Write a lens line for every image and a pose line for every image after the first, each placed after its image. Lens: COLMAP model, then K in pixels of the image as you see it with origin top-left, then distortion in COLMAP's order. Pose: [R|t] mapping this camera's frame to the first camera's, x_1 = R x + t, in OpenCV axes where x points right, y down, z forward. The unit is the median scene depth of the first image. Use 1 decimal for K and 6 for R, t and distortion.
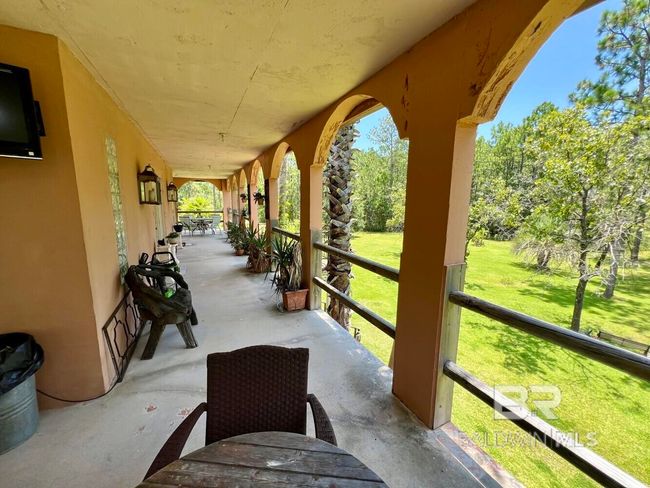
lens RADIAL K [[258.5, 0, 321.3], [0, 258.5, 244.8], [0, 0, 1]] dist [-0.007606, 0.000085]
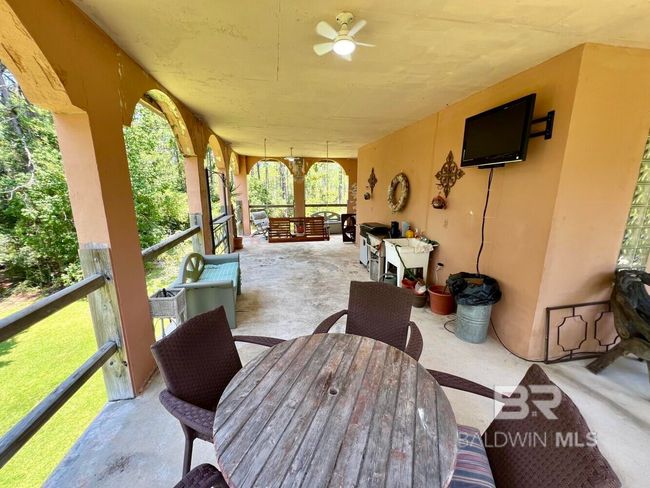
lens RADIAL K [[258.5, 0, 328.4], [0, 258.5, 245.7], [0, 0, 1]] dist [-0.007606, 0.000085]
pose [[-0.249842, 0.199796, -0.947450, 0.381859], [-0.160424, 0.956417, 0.243990, -0.051324], [0.954905, 0.212952, -0.206901, 0.281507]]
